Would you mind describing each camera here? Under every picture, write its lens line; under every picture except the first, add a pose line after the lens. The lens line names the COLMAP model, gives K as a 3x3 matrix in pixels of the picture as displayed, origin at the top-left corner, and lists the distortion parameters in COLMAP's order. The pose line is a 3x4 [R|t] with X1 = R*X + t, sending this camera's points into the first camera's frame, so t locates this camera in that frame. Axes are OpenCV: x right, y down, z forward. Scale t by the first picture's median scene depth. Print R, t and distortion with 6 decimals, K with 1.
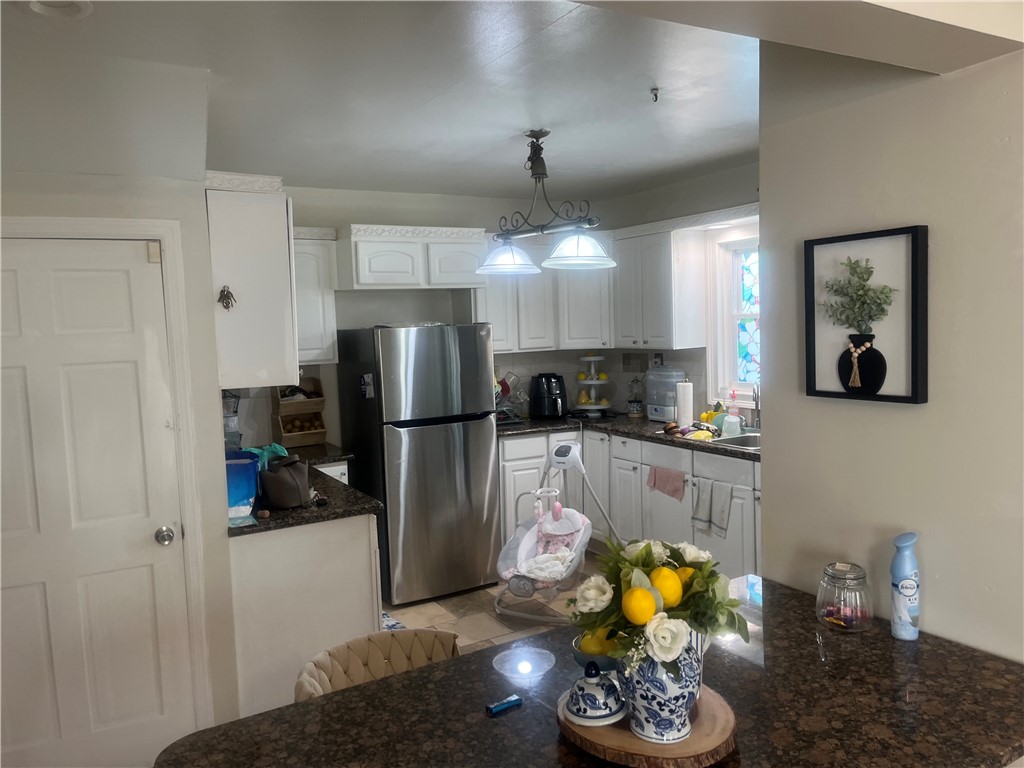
lens RADIAL K [[778.9, 0, 490.7], [0, 778.9, 388.7], [0, 0, 1]] dist [0.064019, -0.083133]
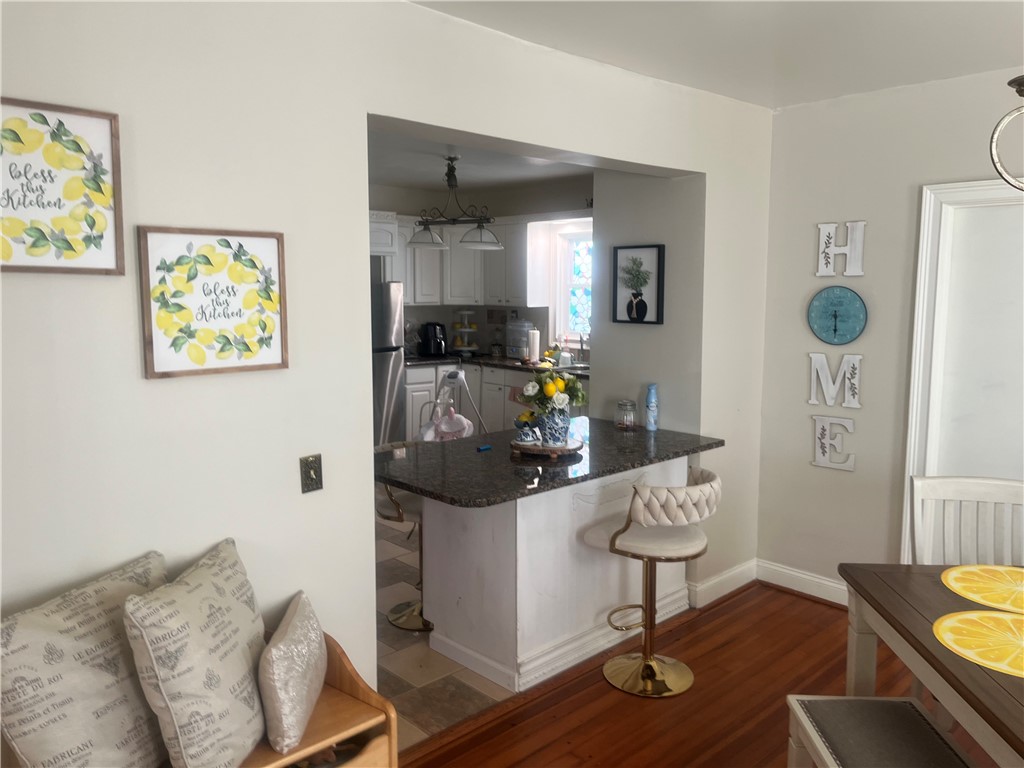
lens RADIAL K [[778.9, 0, 493.4], [0, 778.9, 374.7], [0, 0, 1]] dist [0.064019, -0.083133]
pose [[0.973885, 0.014735, 0.226562, -0.200350], [-0.020360, 0.999539, 0.022510, 0.058870], [-0.226126, -0.026535, 0.973737, -0.509779]]
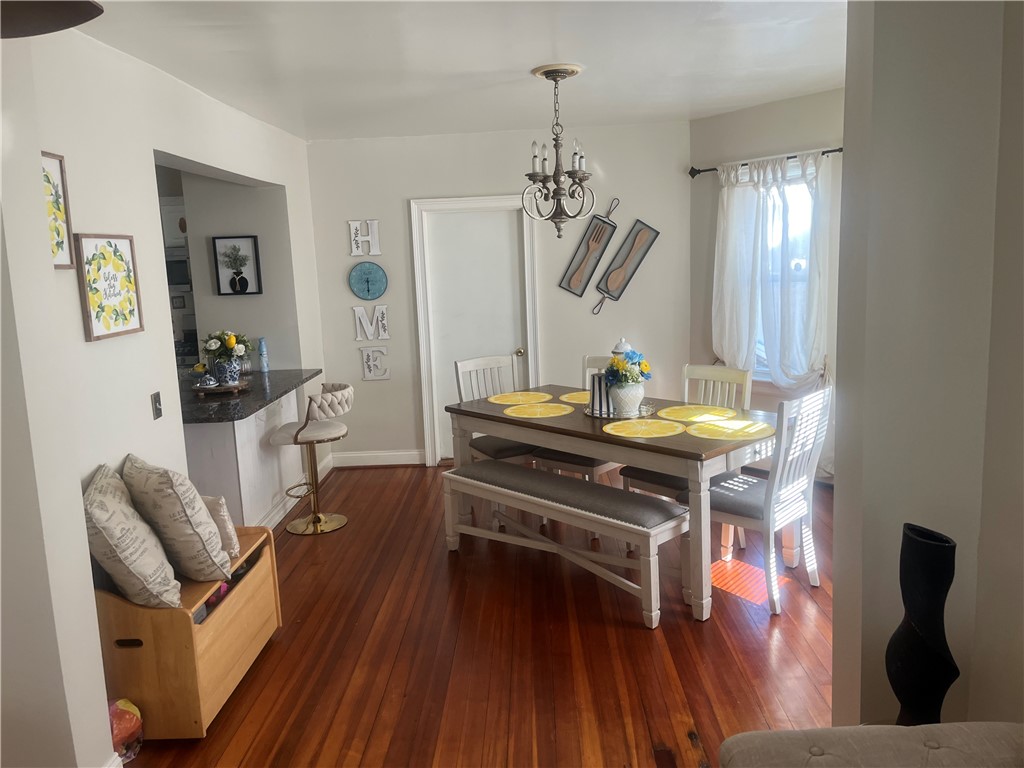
lens RADIAL K [[778.9, 0, 507.3], [0, 778.9, 377.0], [0, 0, 1]] dist [0.064019, -0.083133]
pose [[0.521541, -0.115419, 0.845384, -0.759845], [0.091205, 0.992673, 0.079261, 0.089666], [-0.848338, 0.035765, 0.528246, -0.681406]]
